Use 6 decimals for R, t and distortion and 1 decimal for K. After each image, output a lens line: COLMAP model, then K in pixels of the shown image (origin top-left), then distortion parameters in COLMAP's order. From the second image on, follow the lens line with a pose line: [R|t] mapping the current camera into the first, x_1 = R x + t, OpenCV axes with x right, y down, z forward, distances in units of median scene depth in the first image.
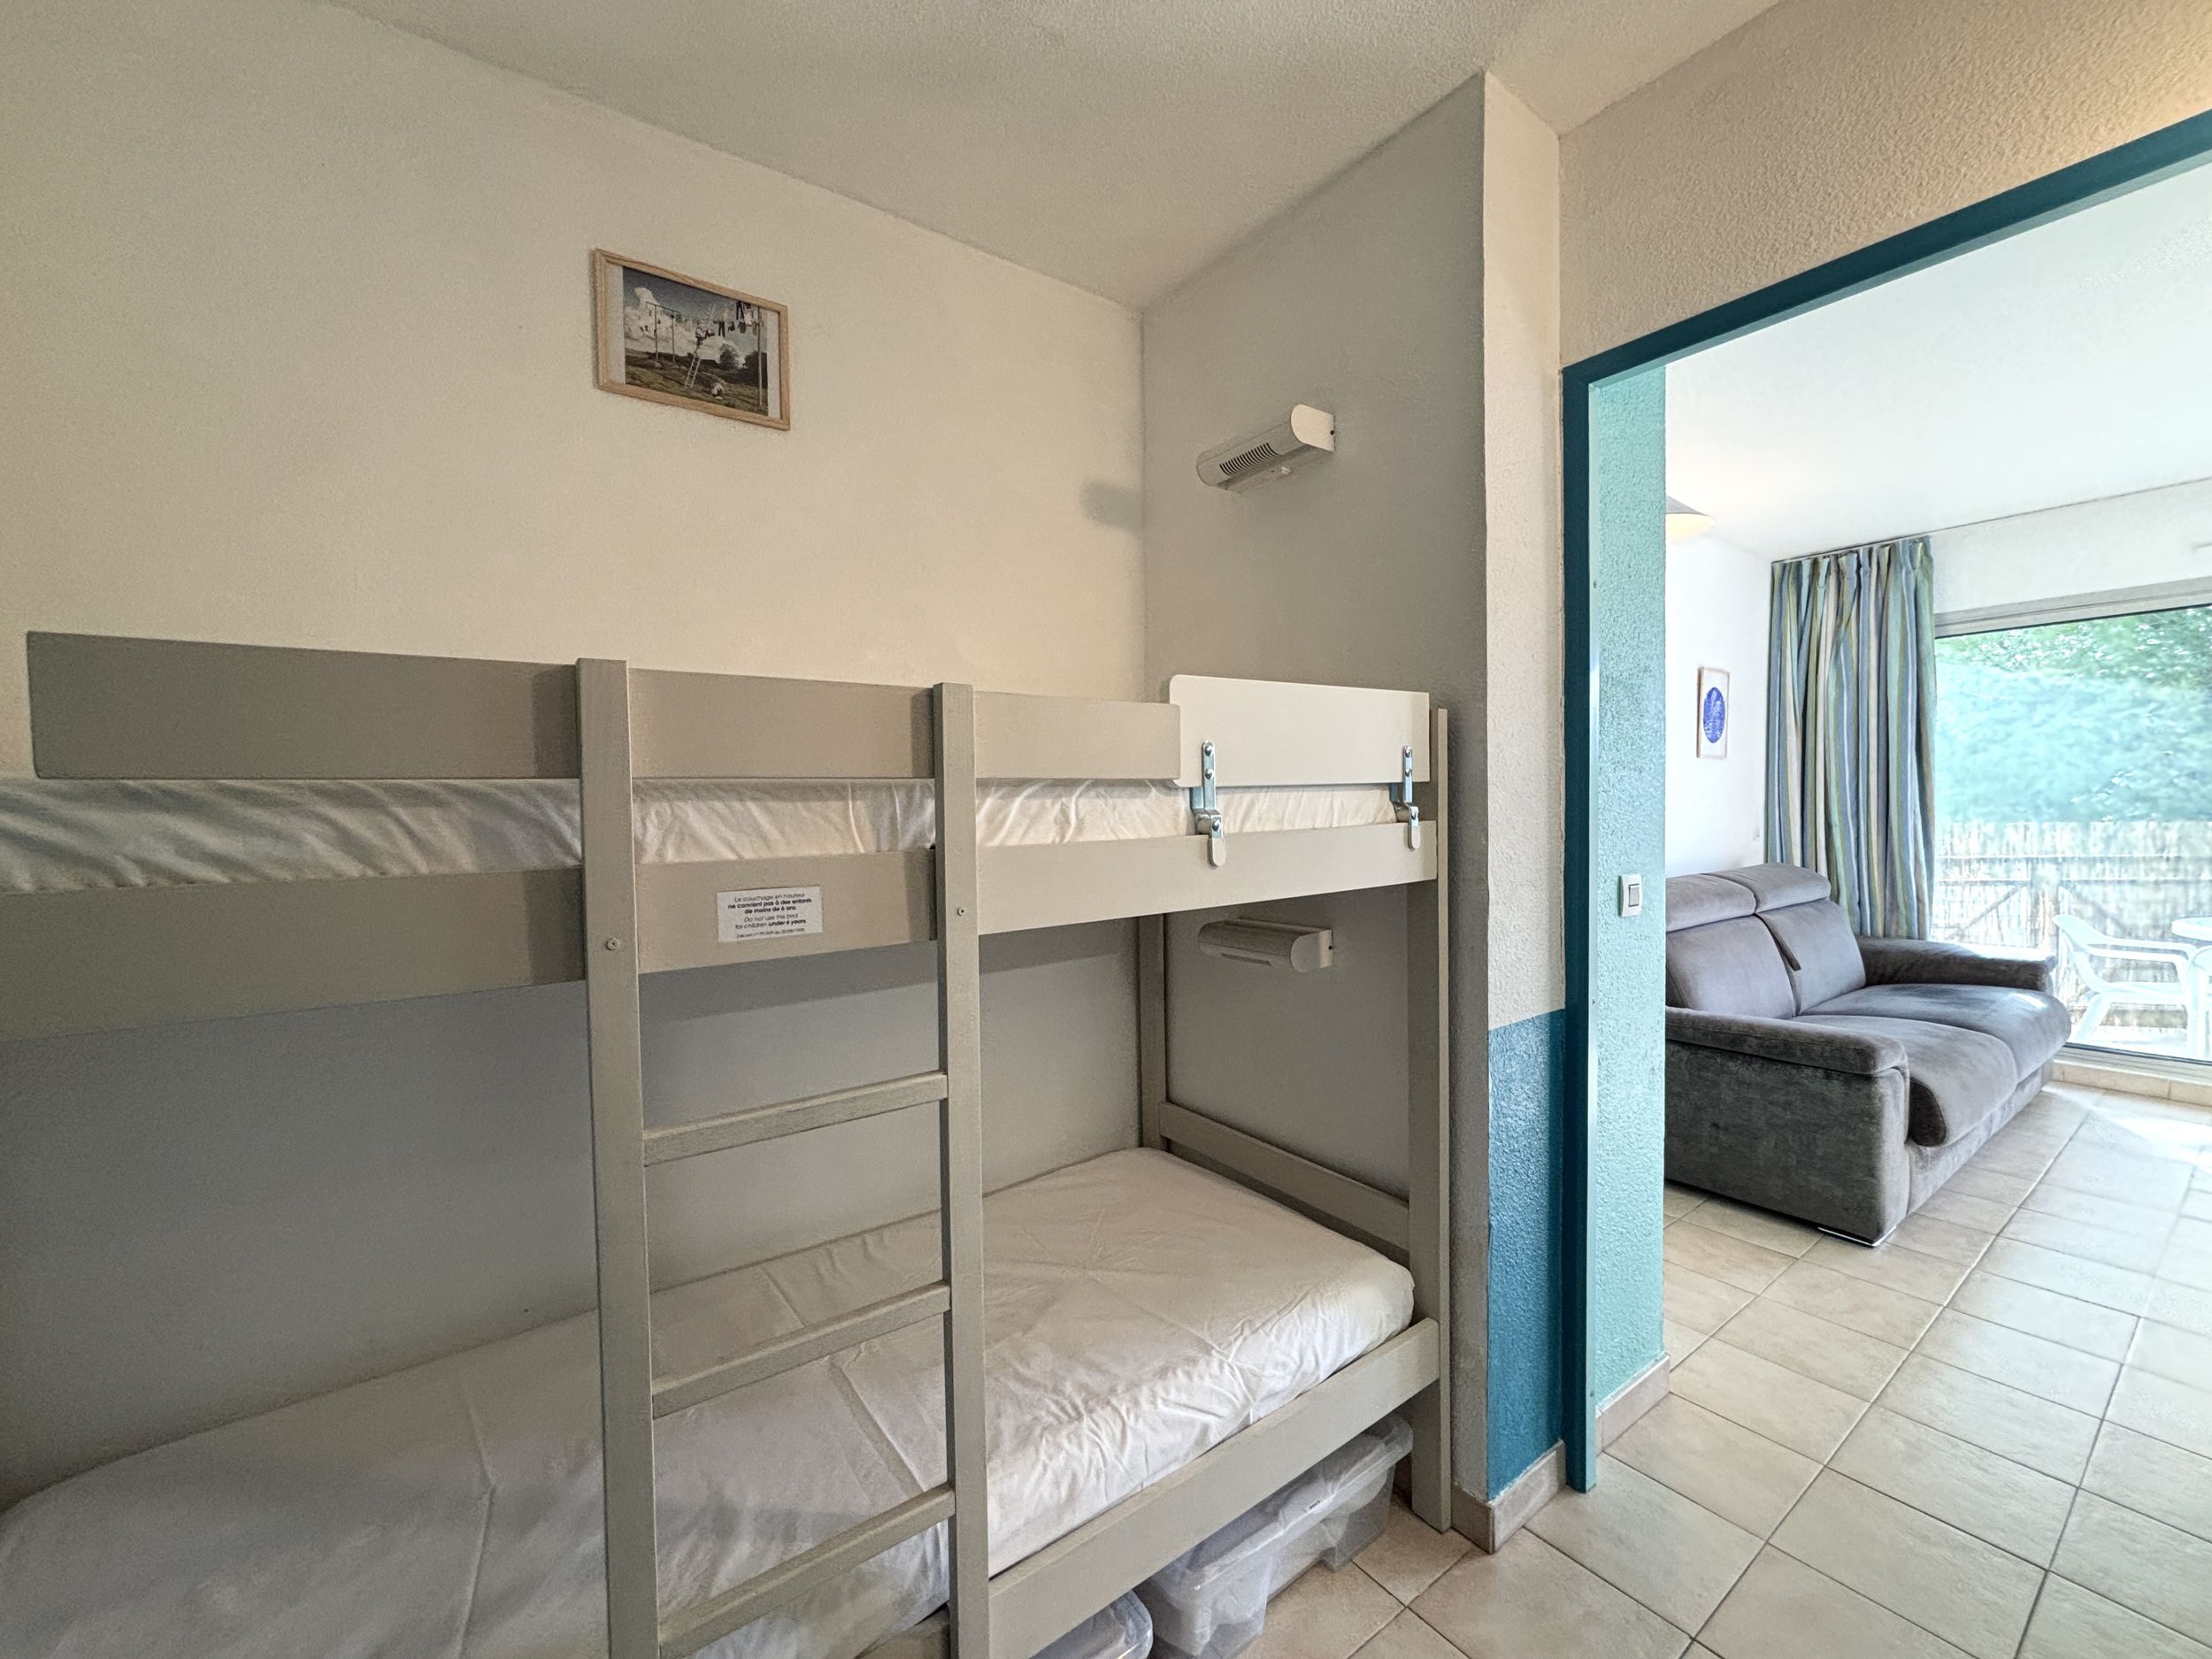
lens RADIAL K [[889.4, 0, 1107.4], [0, 889.4, 828.8], [0, 0, 1]] dist [0.001533, 0.000189]
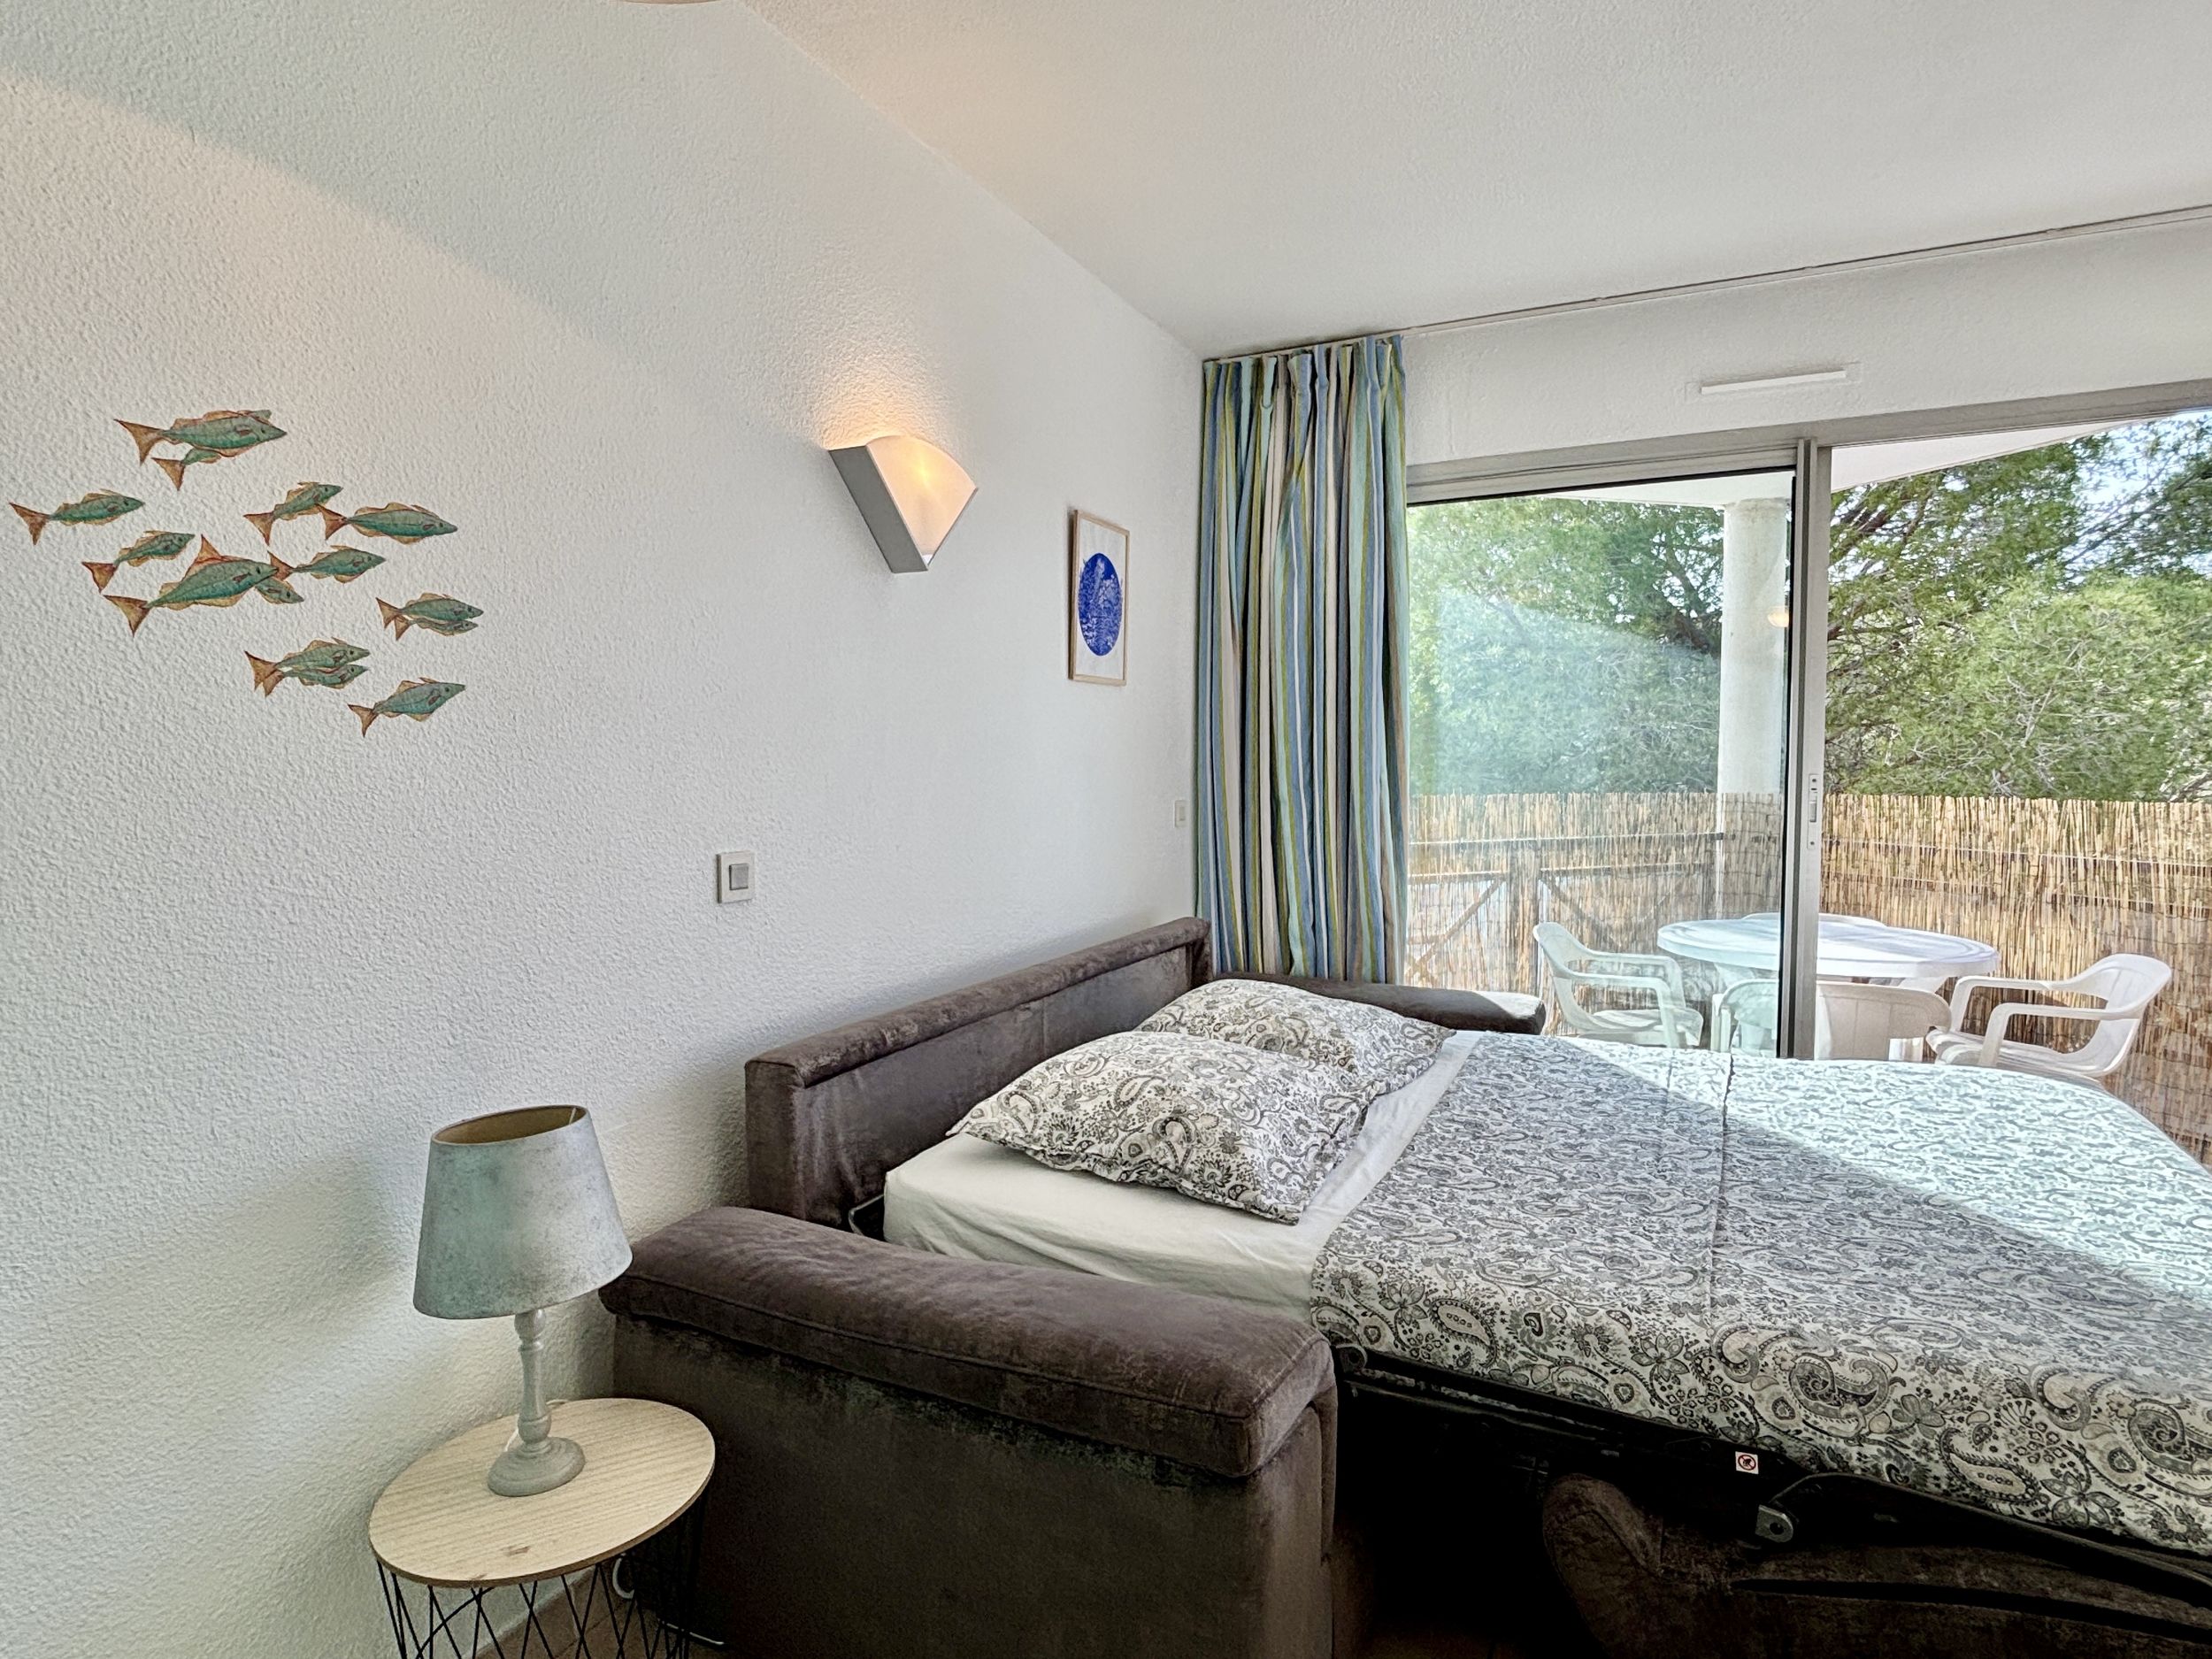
lens RADIAL K [[1216.4, 0, 1105.3], [0, 1216.4, 837.0], [0, 0, 1]] dist [0.002954, -0.008459]
pose [[0.881806, -0.021107, 0.471140, 0.314488], [0.004660, 0.999339, 0.036048, -0.011190], [-0.471590, -0.029592, 0.881321, 0.319931]]
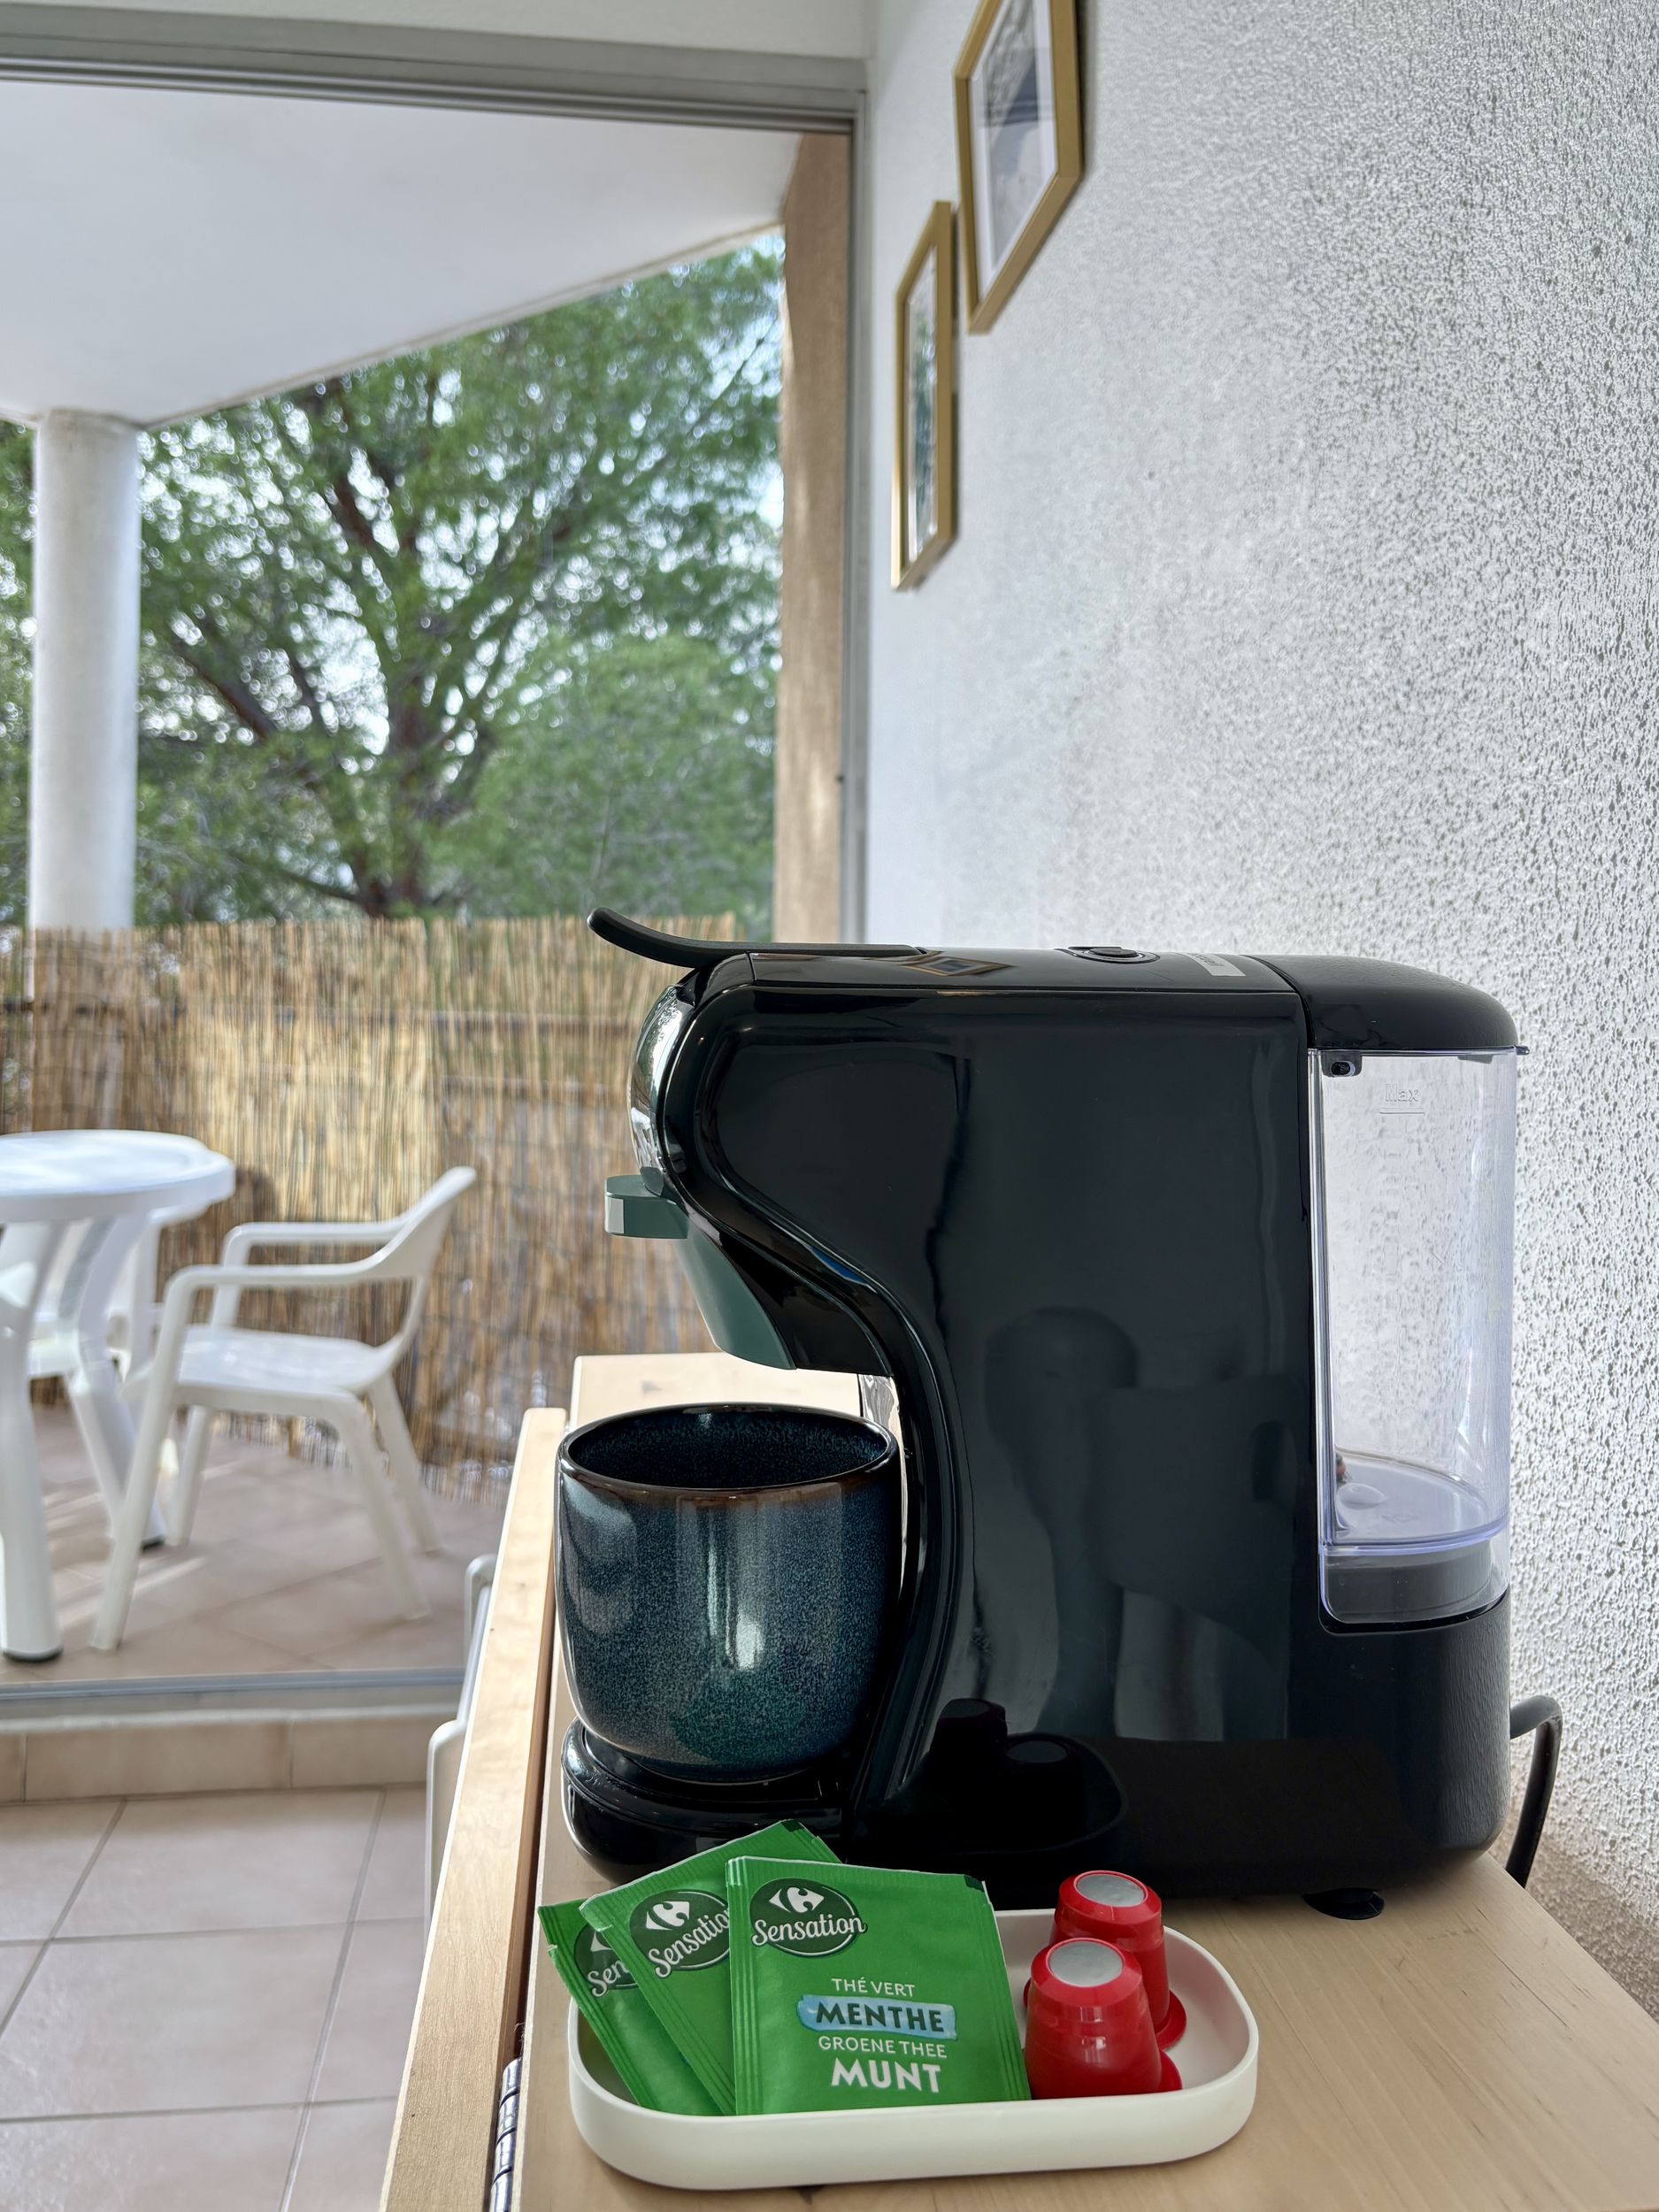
lens RADIAL K [[1787.7, 0, 776.9], [0, 1787.7, 990.9], [0, 0, 1]] dist [0.013294, 0.008496]
pose [[0.492744, 0.017927, 0.869990, 0.790833], [0.001808, 0.999765, -0.021625, 0.050635], [-0.870172, 0.012229, 0.492596, 0.252000]]
